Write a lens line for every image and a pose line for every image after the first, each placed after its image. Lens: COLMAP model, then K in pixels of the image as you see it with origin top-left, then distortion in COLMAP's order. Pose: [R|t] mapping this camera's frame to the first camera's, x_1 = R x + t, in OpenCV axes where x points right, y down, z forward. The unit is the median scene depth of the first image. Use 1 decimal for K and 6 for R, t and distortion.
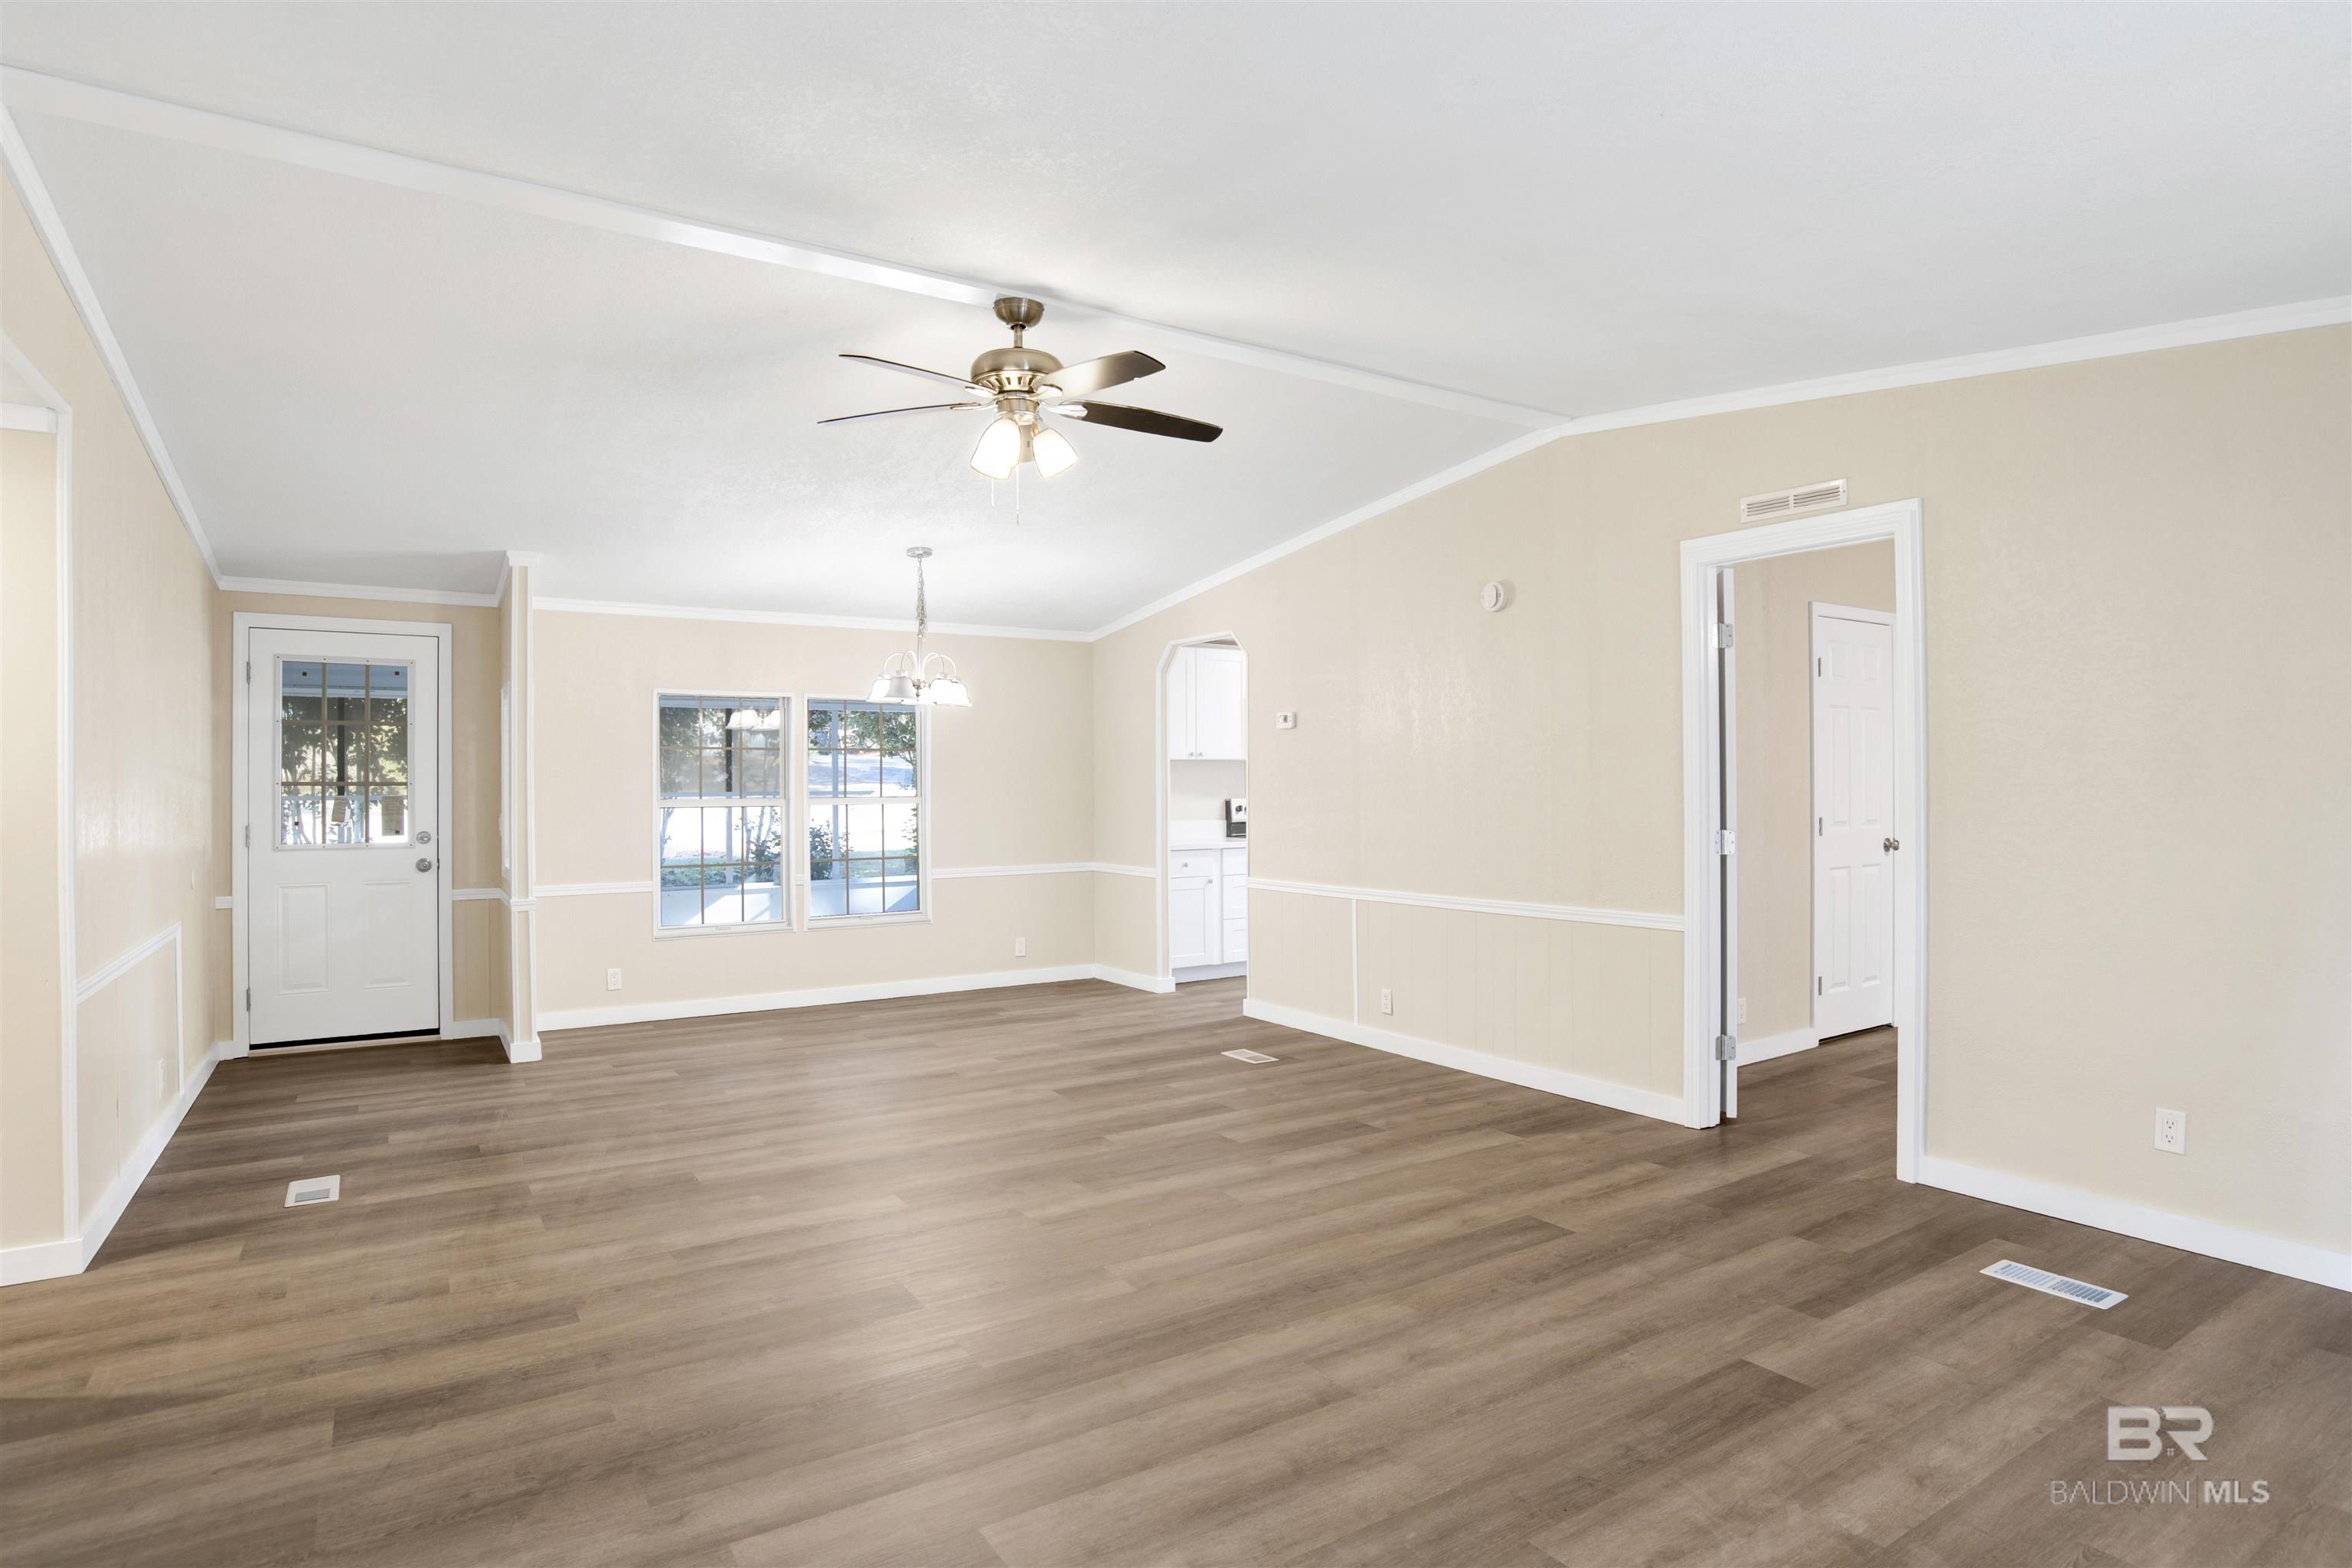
lens RADIAL K [[1239.2, 0, 1189.9], [0, 1239.2, 784.2], [0, 0, 1]] dist [-0.074290, 0.025868]
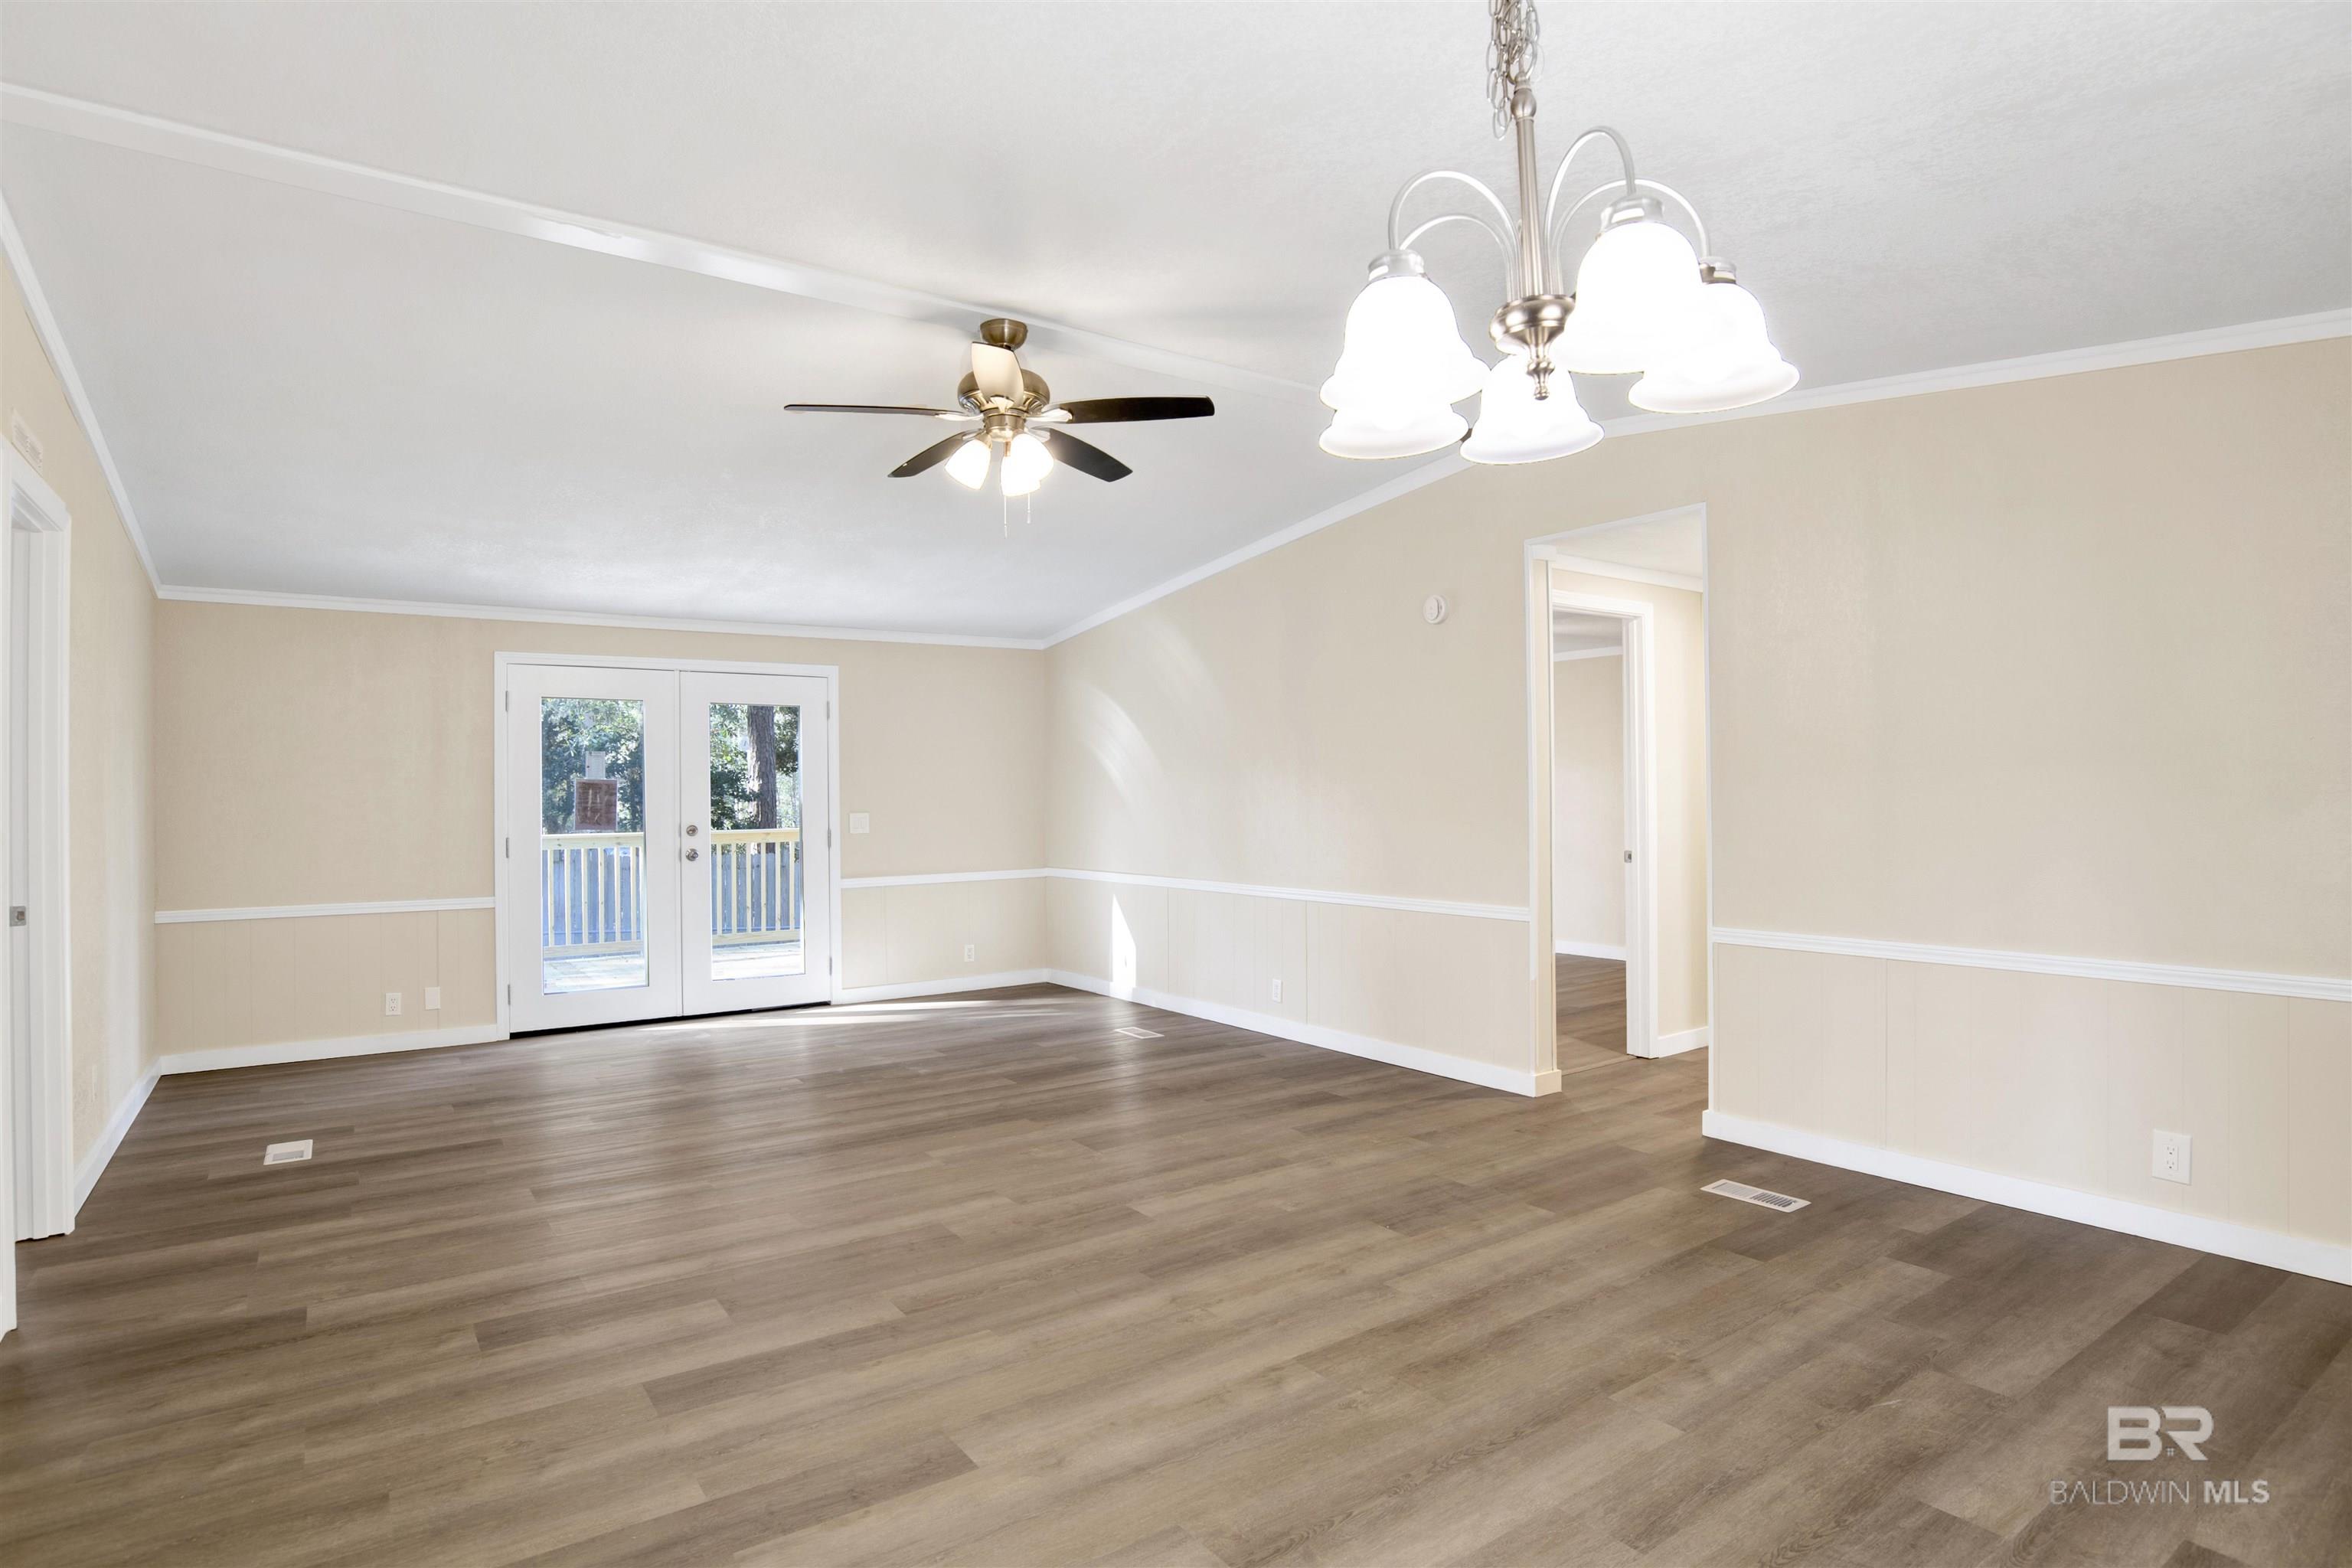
lens RADIAL K [[1239.2, 0, 1189.9], [0, 1239.2, 784.2], [0, 0, 1]] dist [-0.074290, 0.025868]
pose [[-0.998854, 0.016700, -0.044863, -0.233255], [0.016987, 0.999838, -0.006022, 0.003827], [0.044755, -0.006777, -0.998975, 1.939191]]
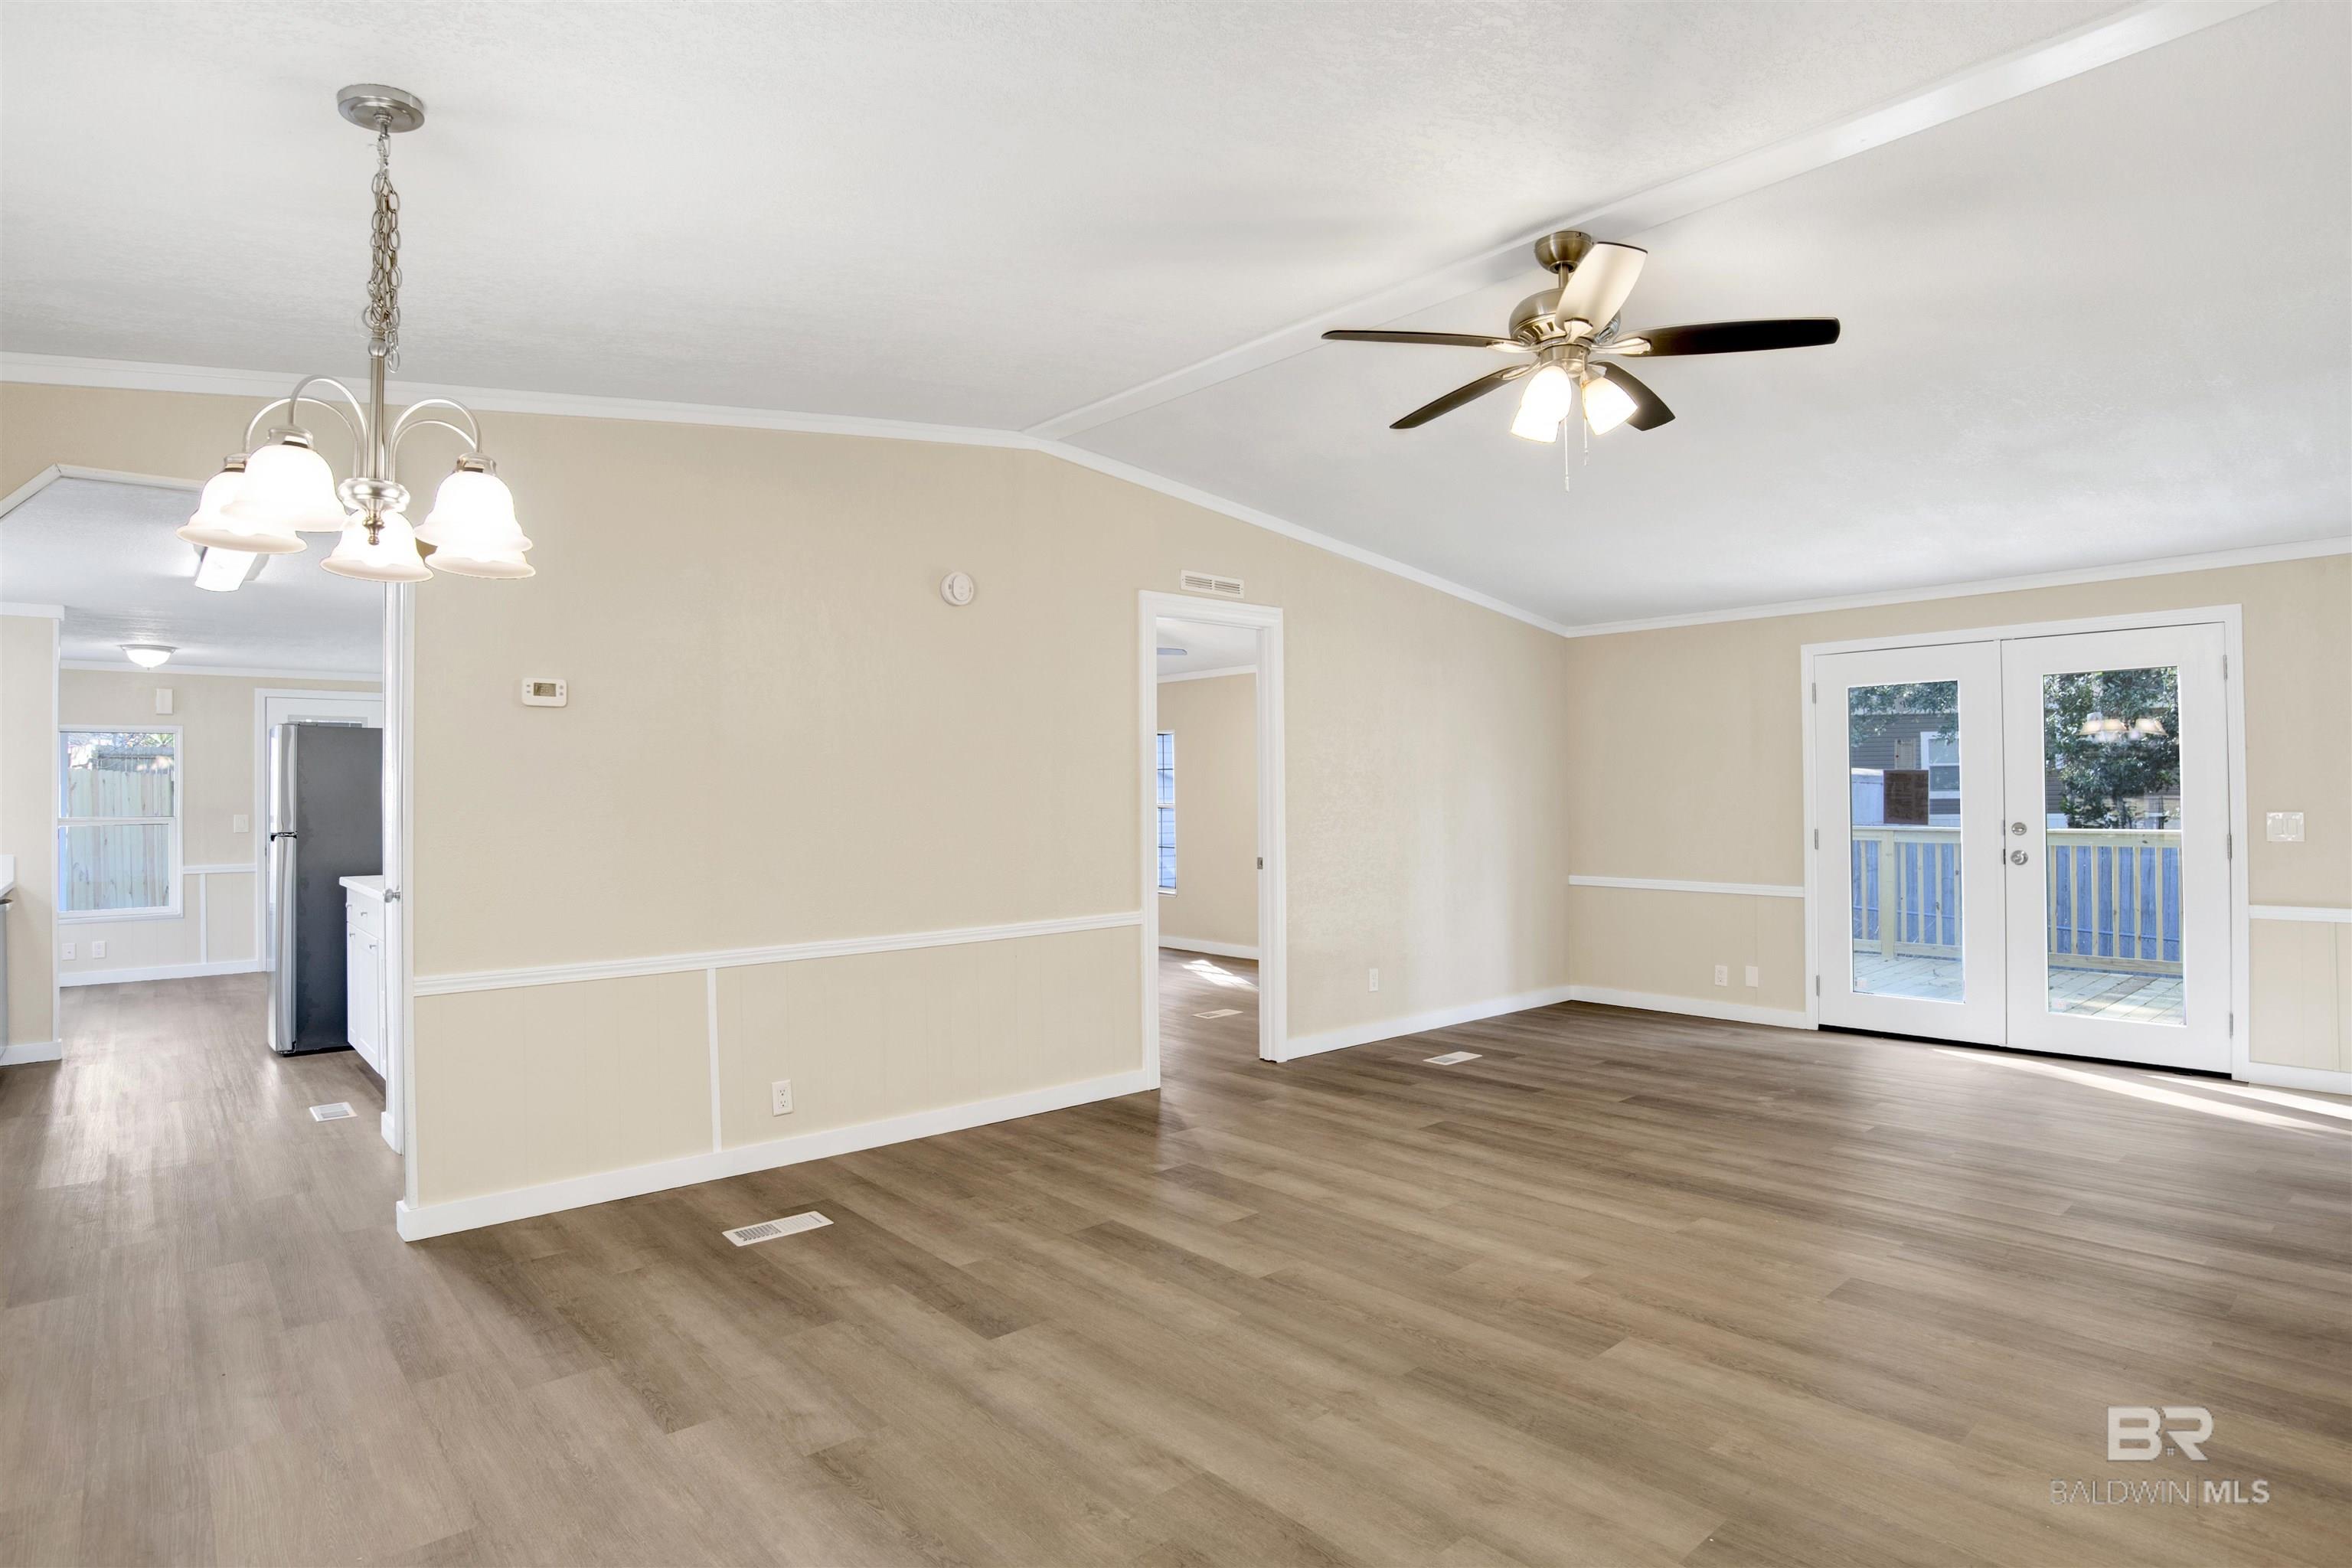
lens RADIAL K [[1239.2, 0, 1189.9], [0, 1239.2, 784.2], [0, 0, 1]] dist [-0.074290, 0.025868]
pose [[-0.144391, 0.017290, 0.989370, -0.908516], [0.009990, 0.999822, -0.016014, 0.007770], [-0.989470, 0.007571, -0.144538, 1.324619]]
